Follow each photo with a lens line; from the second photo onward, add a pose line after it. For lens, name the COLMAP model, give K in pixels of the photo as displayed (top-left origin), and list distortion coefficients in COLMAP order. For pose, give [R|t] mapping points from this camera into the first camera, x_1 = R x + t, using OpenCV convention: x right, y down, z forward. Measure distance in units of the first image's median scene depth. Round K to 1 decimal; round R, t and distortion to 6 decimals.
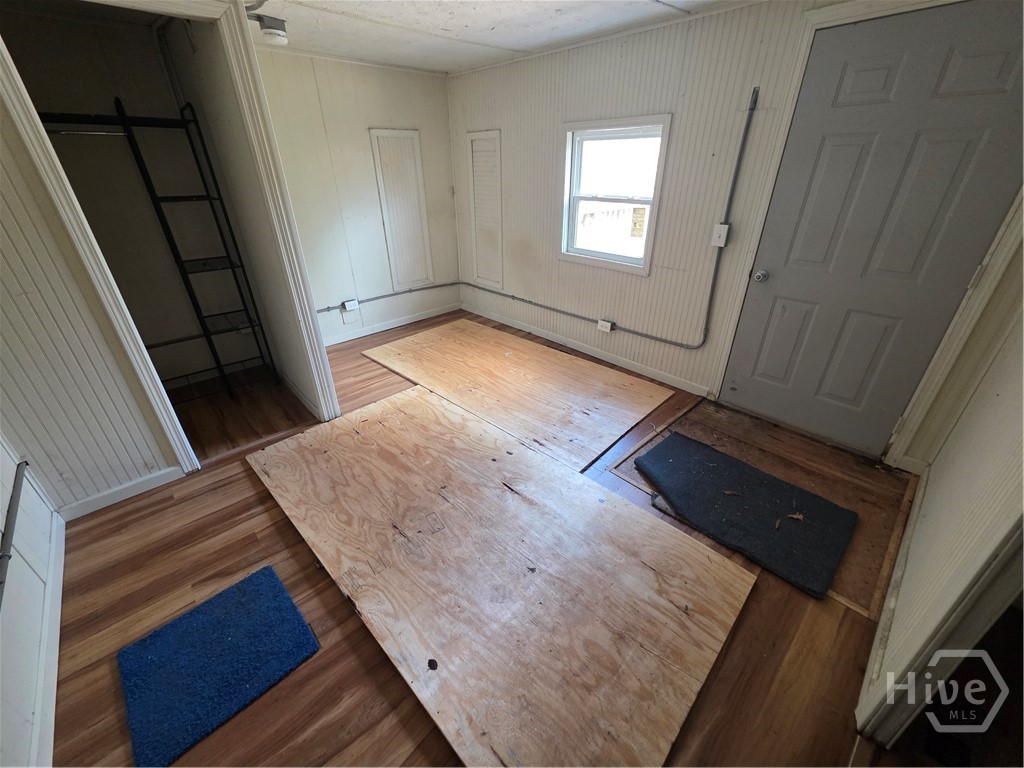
lens RADIAL K [[409.1, 0, 510.1], [0, 409.1, 385.6], [0, 0, 1]] dist [0.000692, -0.000222]
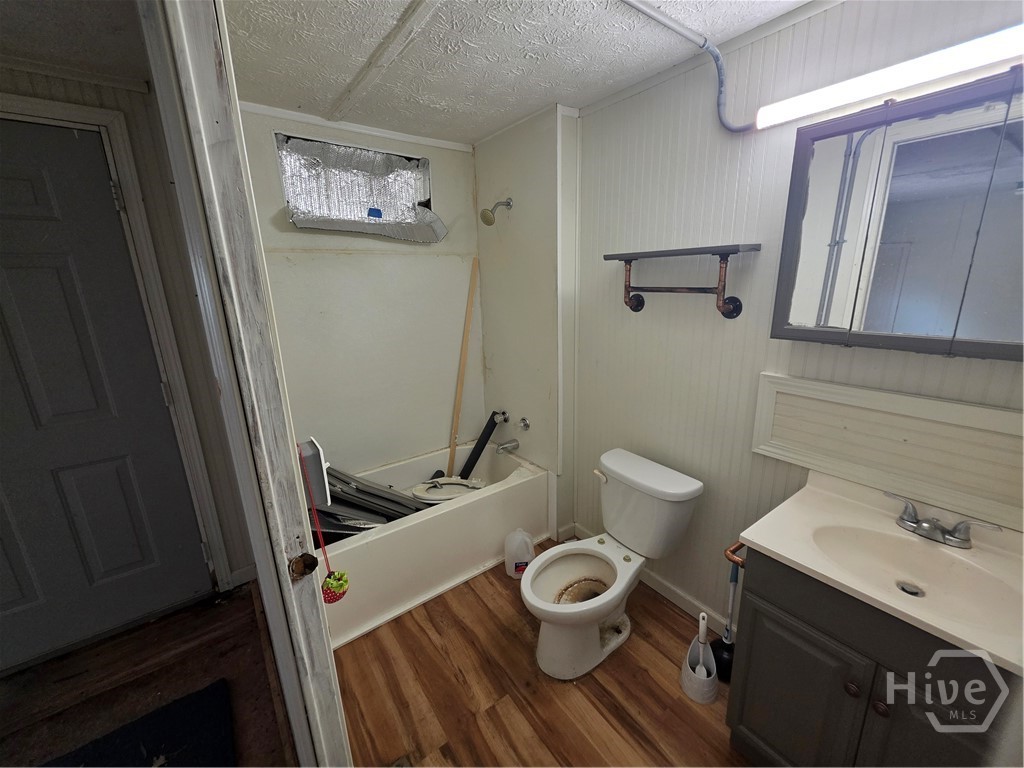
lens RADIAL K [[409.1, 0, 512.8], [0, 409.1, 383.1], [0, 0, 1]] dist [0.000692, -0.000222]
pose [[0.105926, -0.244706, 0.963794, 0.240248], [0.487772, 0.857411, 0.164087, -0.037856], [-0.866521, 0.452730, 0.210183, 0.060739]]
